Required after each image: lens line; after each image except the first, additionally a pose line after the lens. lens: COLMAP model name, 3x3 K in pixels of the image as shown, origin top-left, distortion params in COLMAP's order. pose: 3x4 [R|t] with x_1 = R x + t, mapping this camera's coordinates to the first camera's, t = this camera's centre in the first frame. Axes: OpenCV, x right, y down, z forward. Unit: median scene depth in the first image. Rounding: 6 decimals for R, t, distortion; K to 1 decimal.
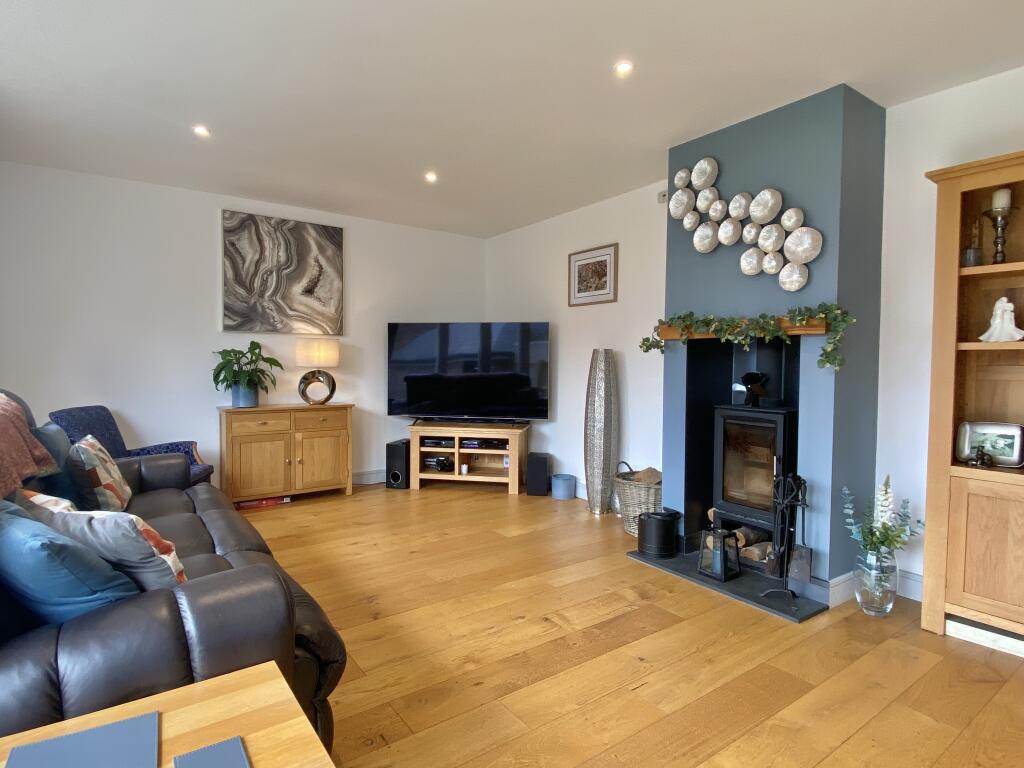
lens RADIAL K [[563.5, 0, 508.0], [0, 563.5, 382.1], [0, 0, 1]] dist [0.060708, -0.001707]
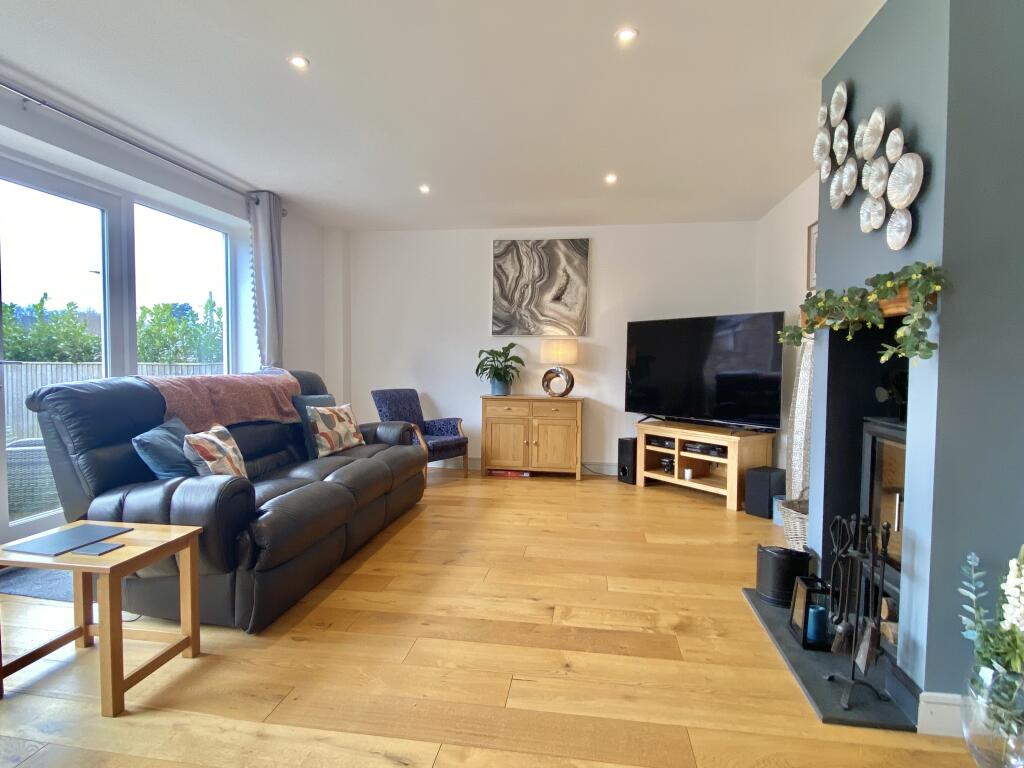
lens RADIAL K [[563.5, 0, 508.0], [0, 563.5, 382.1], [0, 0, 1]] dist [0.060708, -0.001707]
pose [[0.715999, 0.030007, -0.697456, 0.394052], [-0.033782, 0.999395, 0.008317, 0.003529], [0.697284, 0.017606, 0.716579, 0.116276]]
